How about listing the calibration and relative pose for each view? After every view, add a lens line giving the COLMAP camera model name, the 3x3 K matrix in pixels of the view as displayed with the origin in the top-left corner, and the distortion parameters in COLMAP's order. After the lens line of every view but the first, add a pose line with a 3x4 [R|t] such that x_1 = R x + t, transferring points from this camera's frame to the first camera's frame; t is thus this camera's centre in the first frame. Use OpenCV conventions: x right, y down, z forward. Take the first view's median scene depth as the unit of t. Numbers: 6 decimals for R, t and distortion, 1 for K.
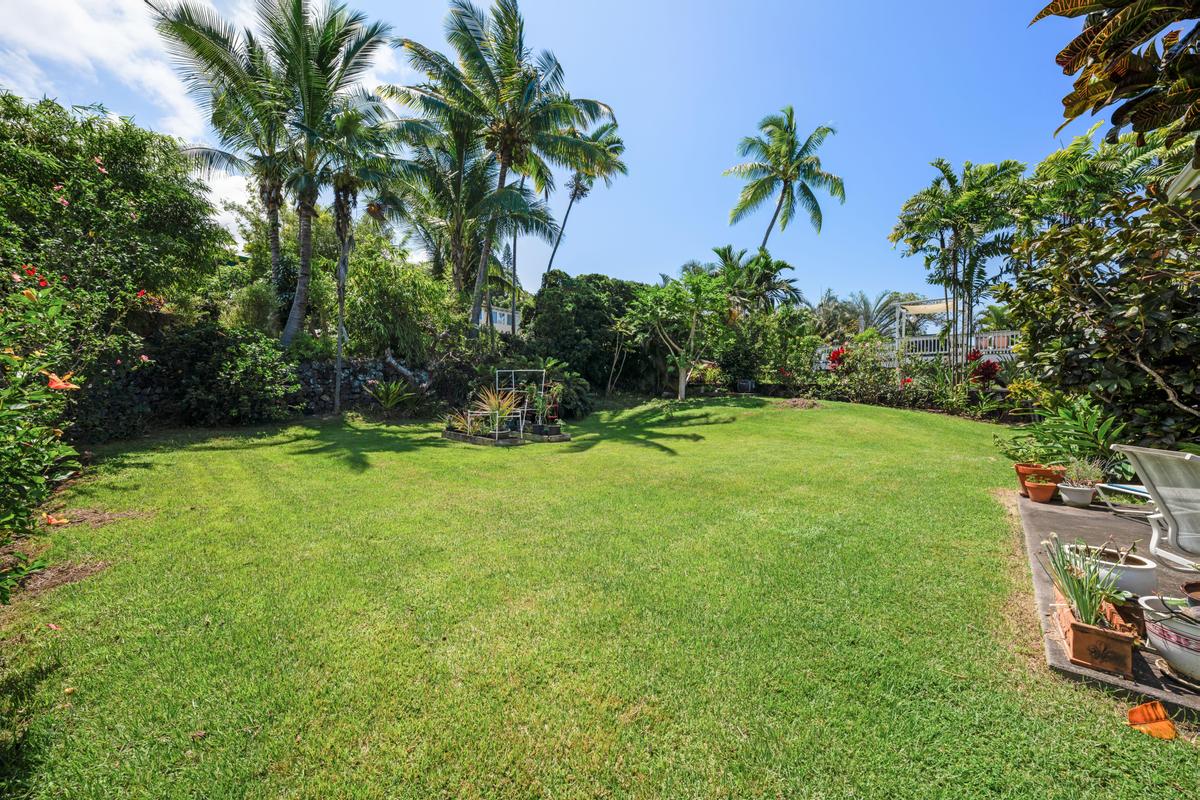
lens RADIAL K [[420.0, 0, 599.5], [0, 420.0, 396.9], [0, 0, 1]] dist [-0.000235, -0.000042]
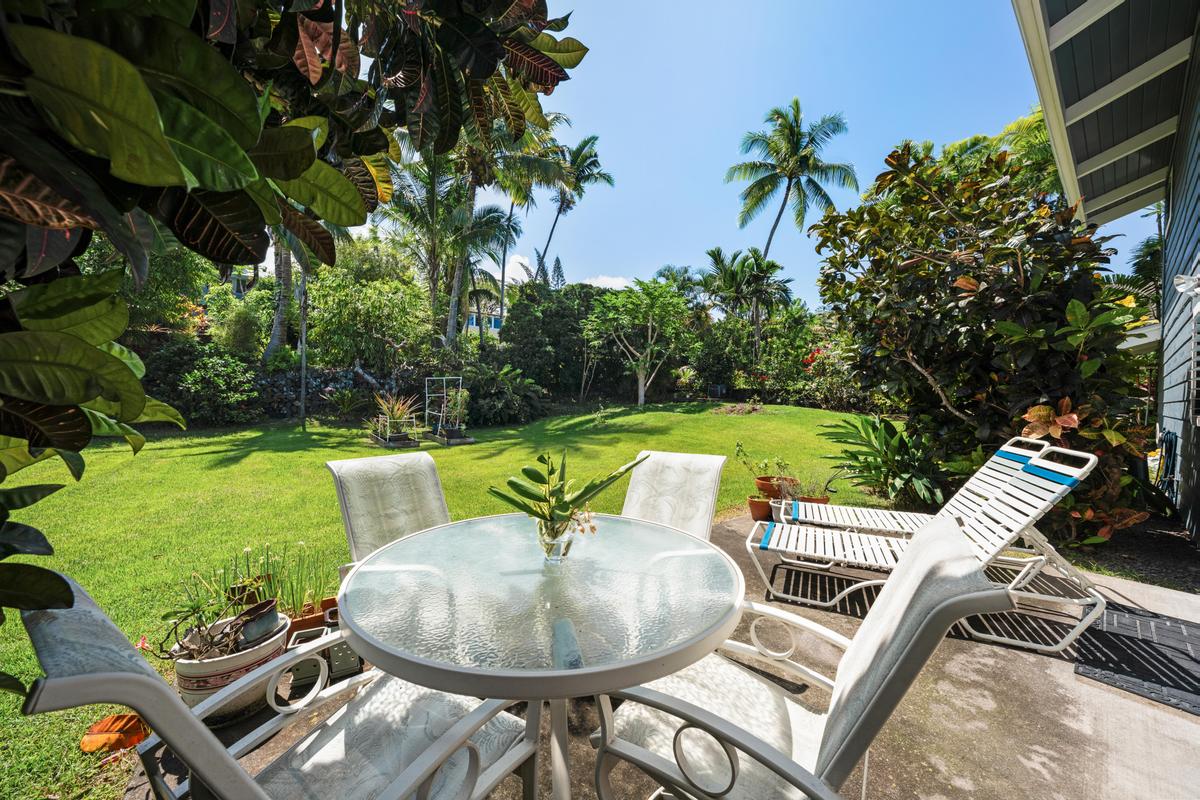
lens RADIAL K [[406.1, 0, 599.9], [0, 406.1, 402.4], [0, 0, 1]] dist [-0.007557, -0.000064]
pose [[0.988062, -0.001268, -0.154051, 0.245688], [0.001118, 0.999999, -0.001056, 0.001131], [0.154052, 0.000871, 0.988062, 0.029698]]
